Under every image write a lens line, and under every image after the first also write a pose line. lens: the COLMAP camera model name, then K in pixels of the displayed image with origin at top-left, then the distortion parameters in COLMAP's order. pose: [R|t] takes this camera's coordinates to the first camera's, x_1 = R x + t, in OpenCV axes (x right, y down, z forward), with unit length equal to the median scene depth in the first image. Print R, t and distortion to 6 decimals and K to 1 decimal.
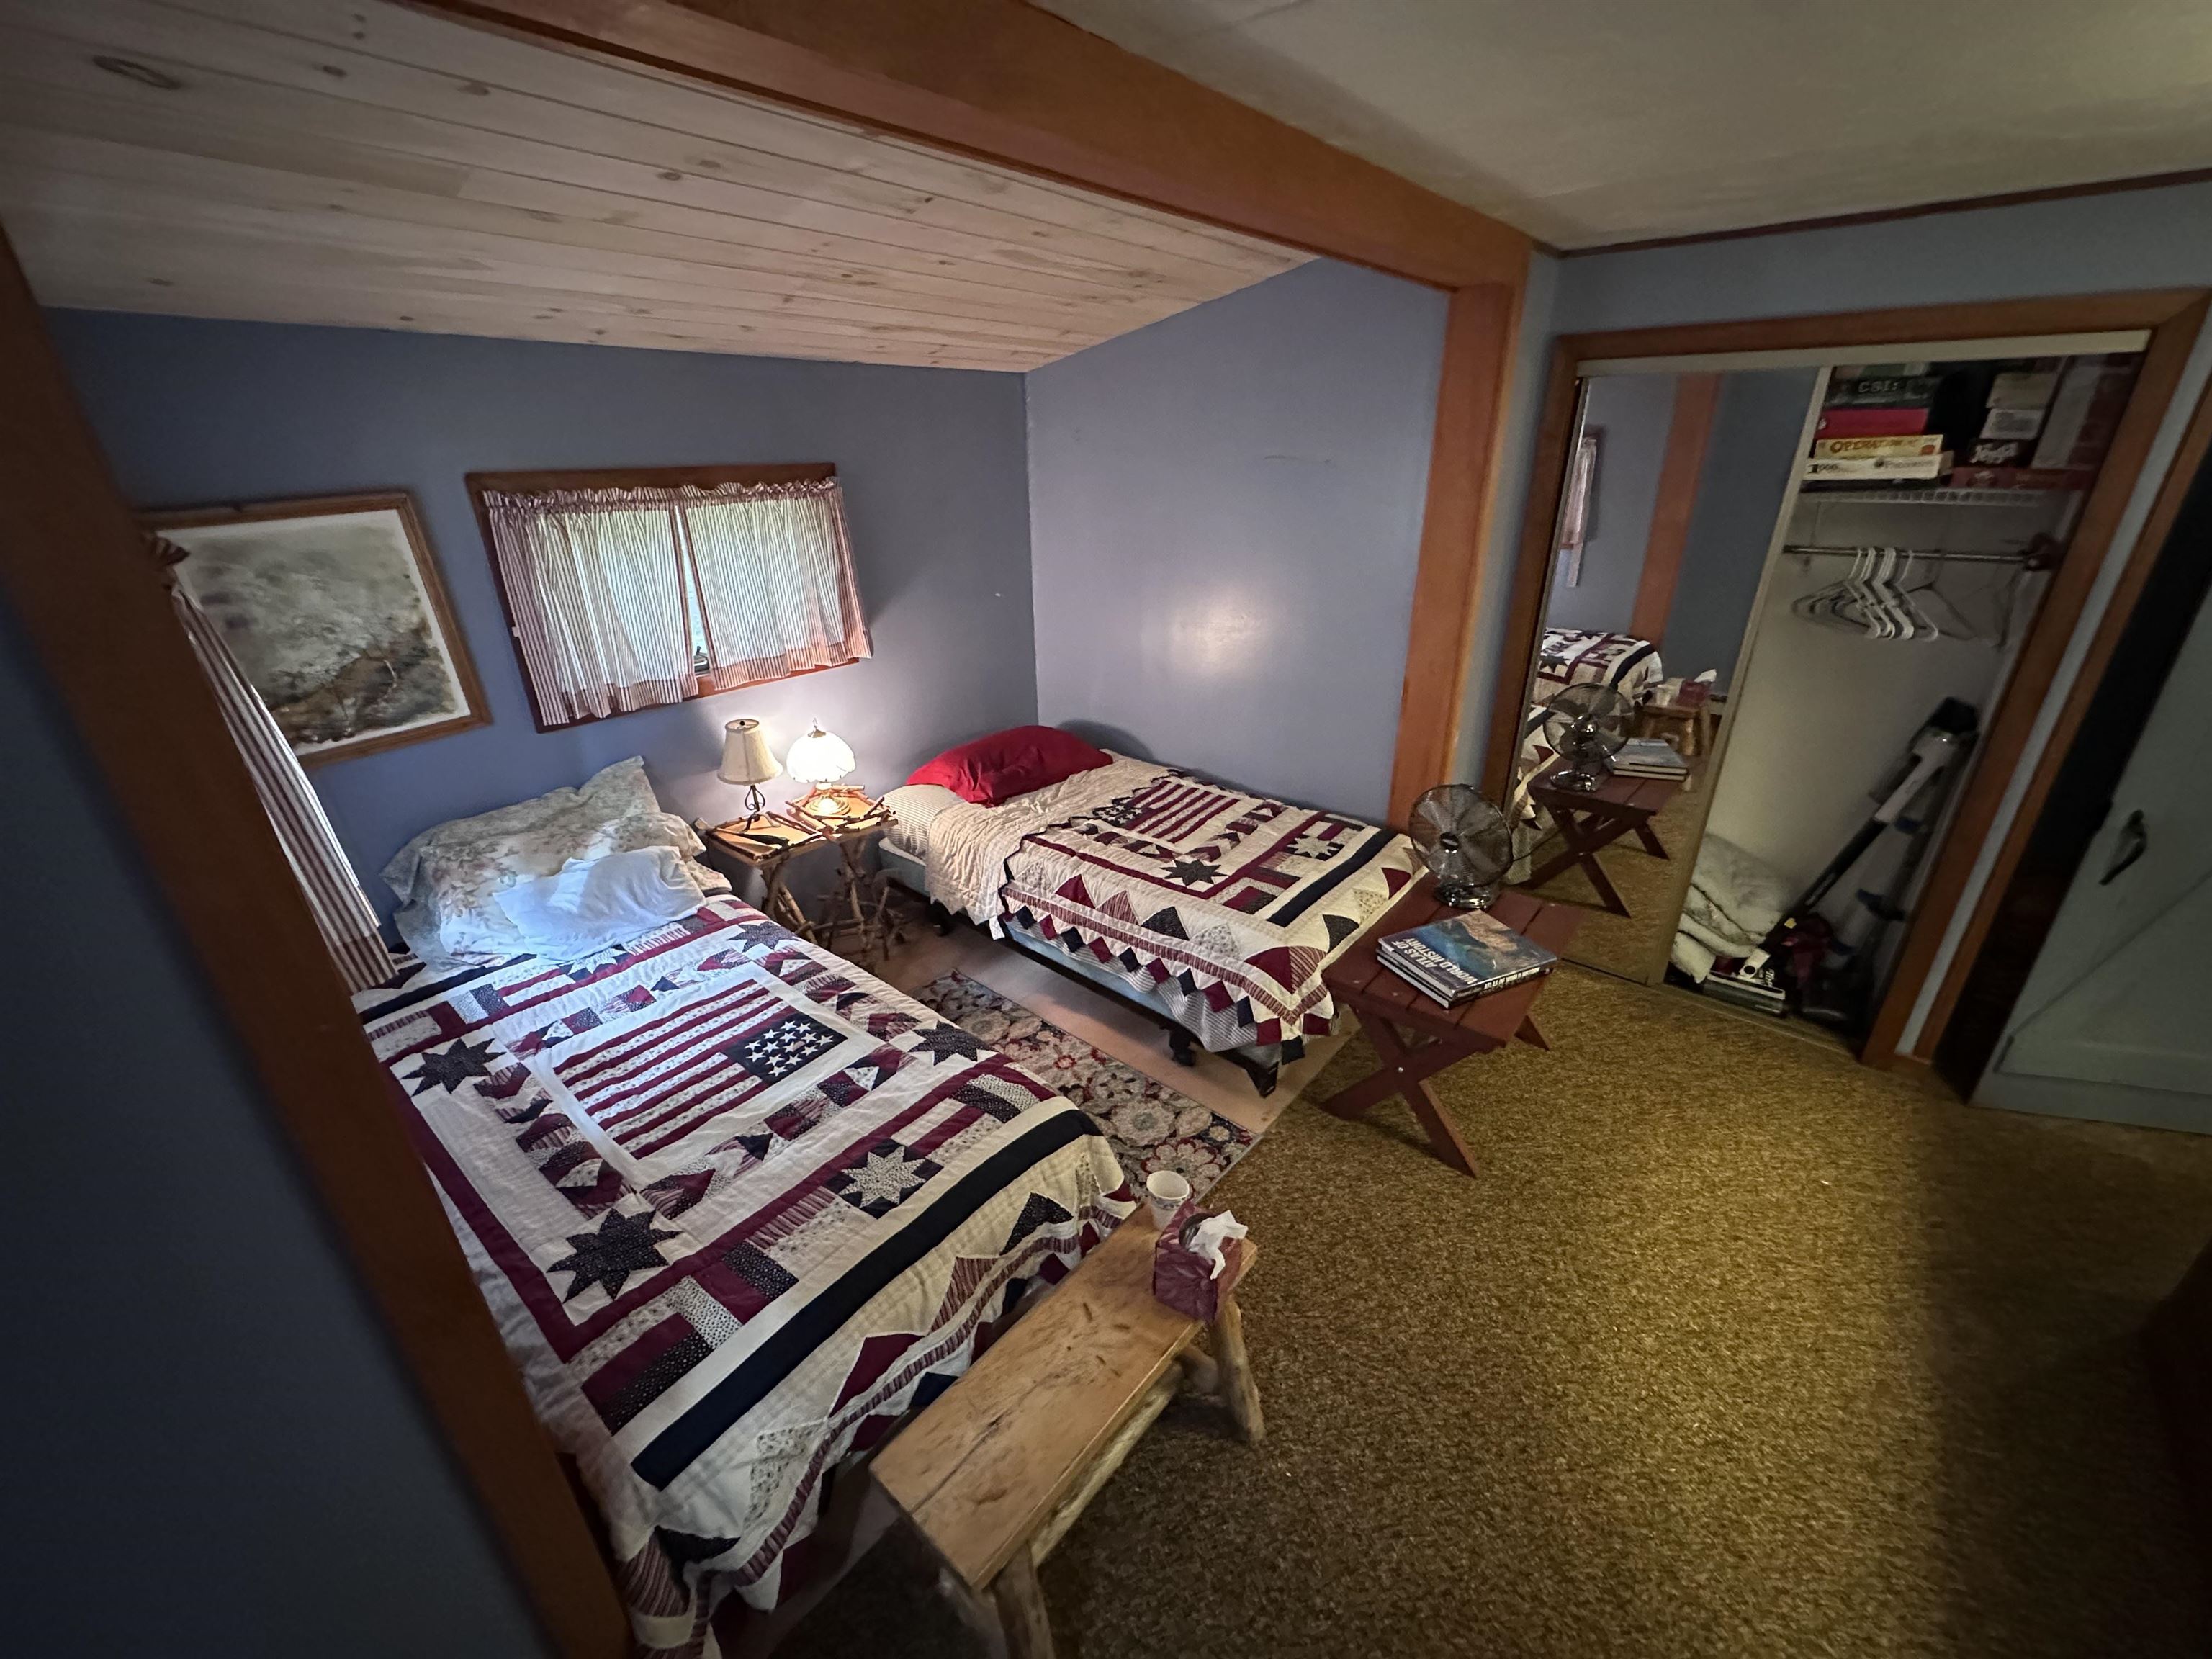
lens RADIAL K [[881.7, 0, 1106.0], [0, 881.7, 829.5], [0, 0, 1]] dist [-0.004822, 0.001085]
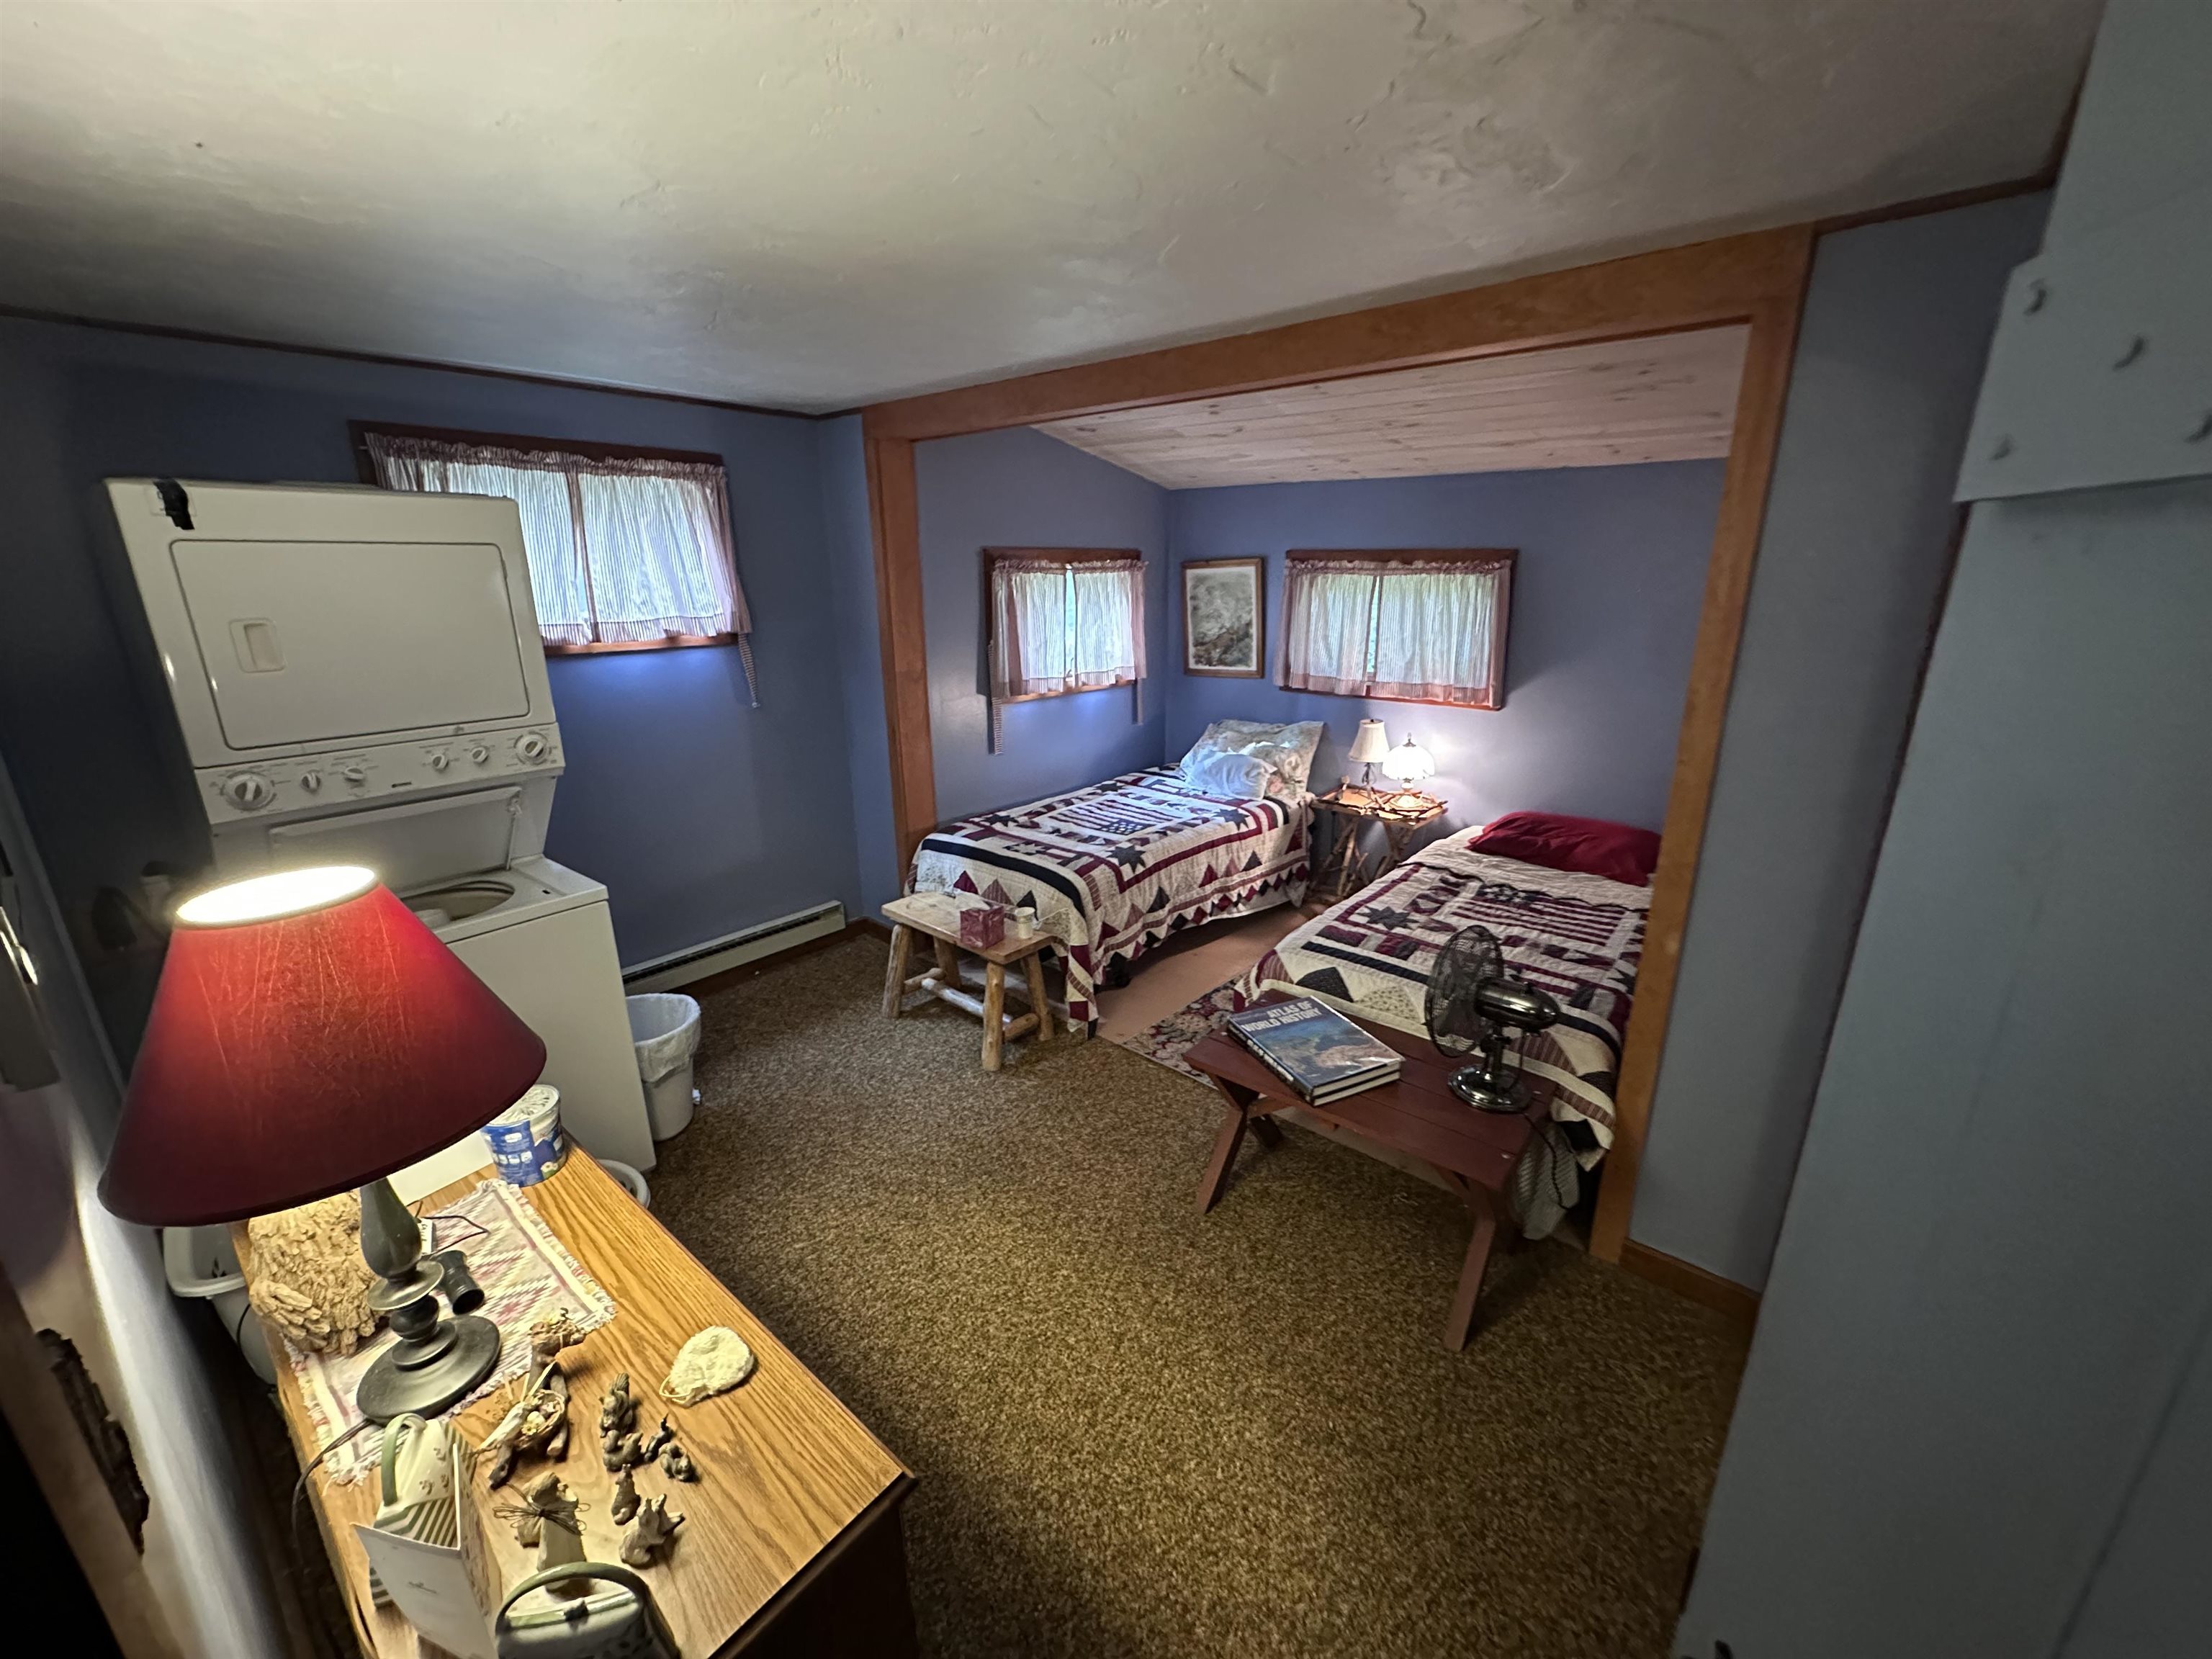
lens RADIAL K [[881.7, 0, 1106.0], [0, 881.7, 829.5], [0, 0, 1]] dist [-0.004822, 0.001085]
pose [[-0.002898, 0.306284, -0.951936, 1.327671], [-0.399262, 0.872418, 0.281915, -0.256525], [0.916832, 0.380889, 0.119759, 0.634263]]
